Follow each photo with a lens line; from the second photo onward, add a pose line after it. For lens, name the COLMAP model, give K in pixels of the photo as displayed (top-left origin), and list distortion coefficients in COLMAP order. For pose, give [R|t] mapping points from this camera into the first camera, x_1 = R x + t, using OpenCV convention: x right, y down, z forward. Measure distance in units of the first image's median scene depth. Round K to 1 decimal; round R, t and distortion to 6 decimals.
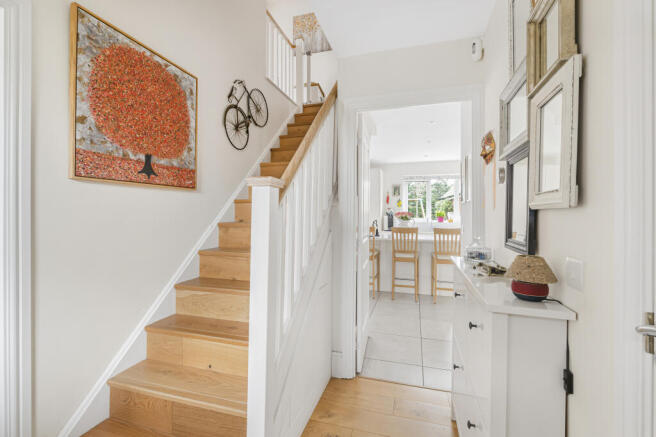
lens RADIAL K [[293.3, 0, 327.2], [0, 293.3, 213.0], [0, 0, 1]] dist [-0.001576, 0.000292]
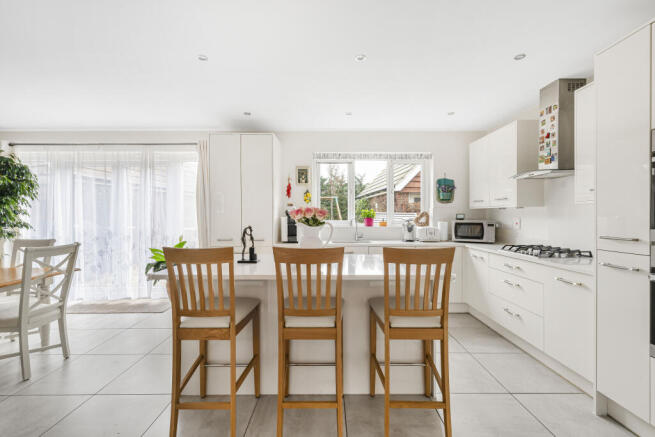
lens RADIAL K [[292.9, 0, 327.2], [0, 292.9, 215.8], [0, 0, 1]] dist [-0.001576, 0.000292]
pose [[0.959702, -0.005081, 0.280975, 0.122111], [0.004180, 0.999984, 0.003805, 0.005840], [-0.280990, -0.002477, 0.959707, 0.428943]]
